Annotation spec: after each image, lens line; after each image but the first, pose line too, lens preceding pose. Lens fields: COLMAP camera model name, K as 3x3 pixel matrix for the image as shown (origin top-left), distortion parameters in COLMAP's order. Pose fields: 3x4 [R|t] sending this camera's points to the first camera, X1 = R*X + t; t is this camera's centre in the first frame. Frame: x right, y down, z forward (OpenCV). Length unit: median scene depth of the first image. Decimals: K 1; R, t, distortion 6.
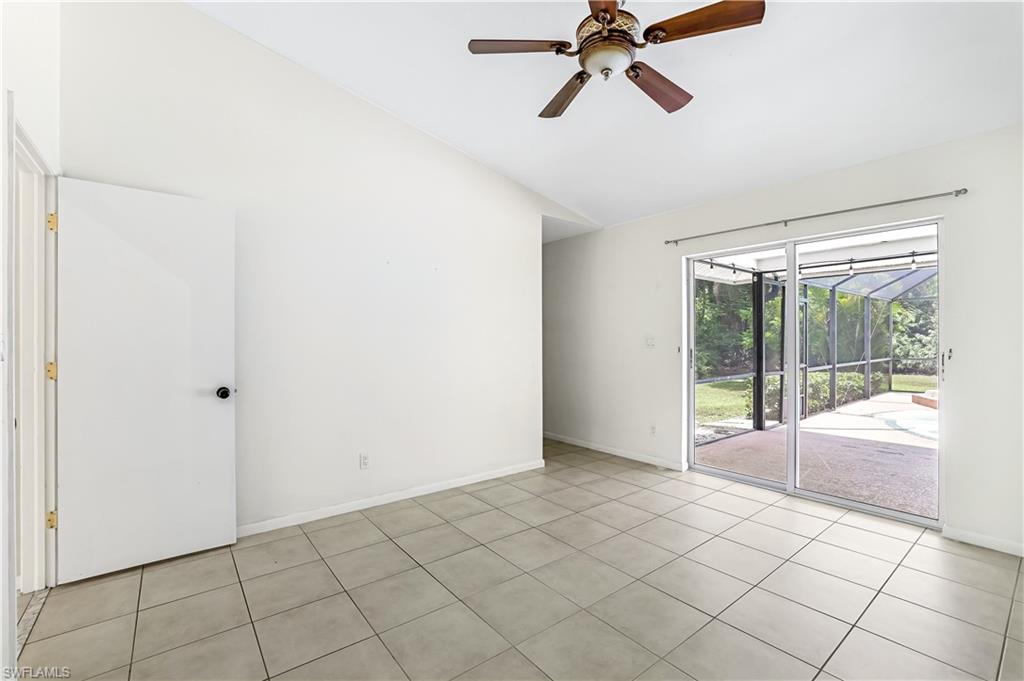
lens RADIAL K [[444.9, 0, 508.5], [0, 444.9, 339.0], [0, 0, 1]] dist [-0.046711, 0.013970]
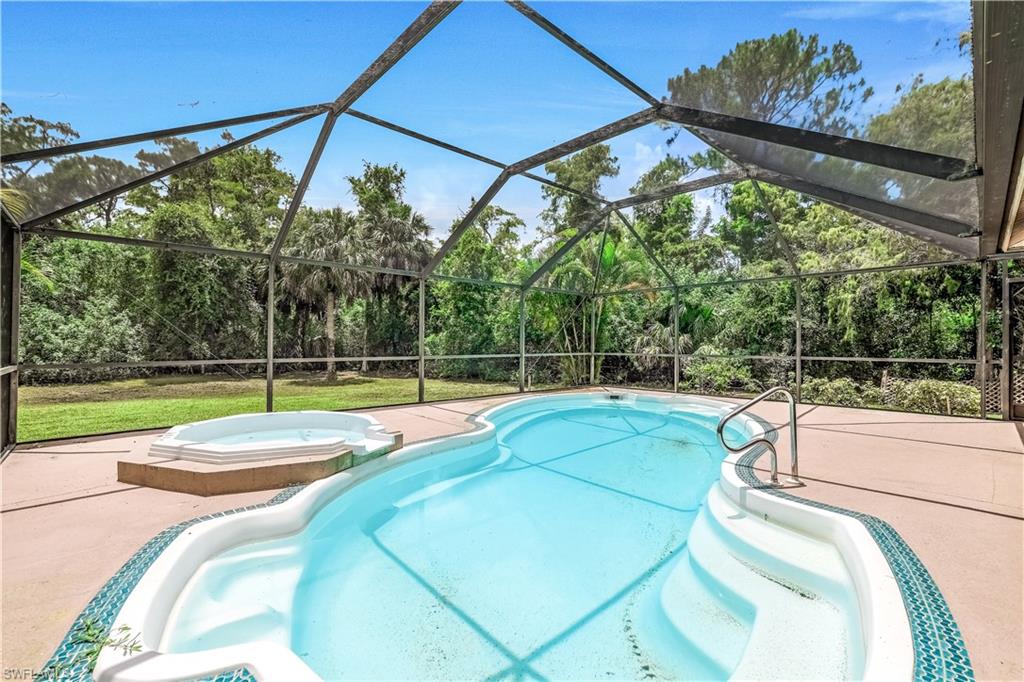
lens RADIAL K [[444.9, 0, 508.5], [0, 444.9, 339.5], [0, 0, 1]] dist [-0.046711, 0.013970]
pose [[-0.093259, 0.007813, 0.995611, 1.216408], [-0.005718, 0.999949, -0.008383, 0.056472], [-0.995625, -0.006475, -0.093210, 1.595244]]
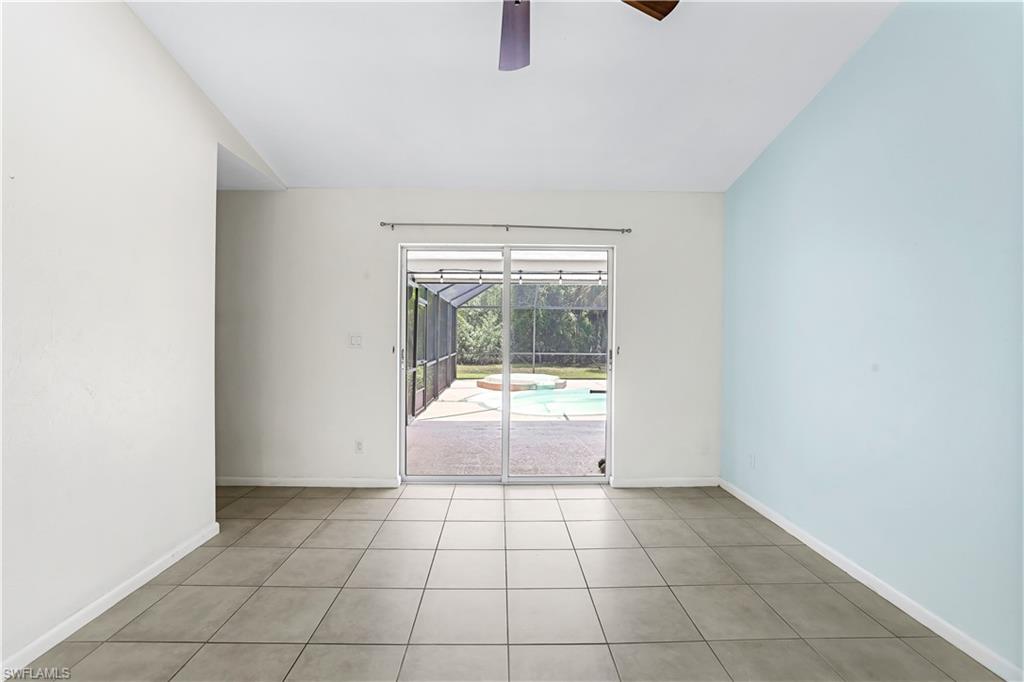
lens RADIAL K [[444.9, 0, 508.5], [0, 444.9, 339.5], [0, 0, 1]] dist [-0.046711, 0.013970]
pose [[0.596728, 0.002106, 0.802441, -0.182334], [-0.008296, 0.999959, 0.003545, -0.000583], [-0.802401, -0.008773, 0.596721, 0.292291]]
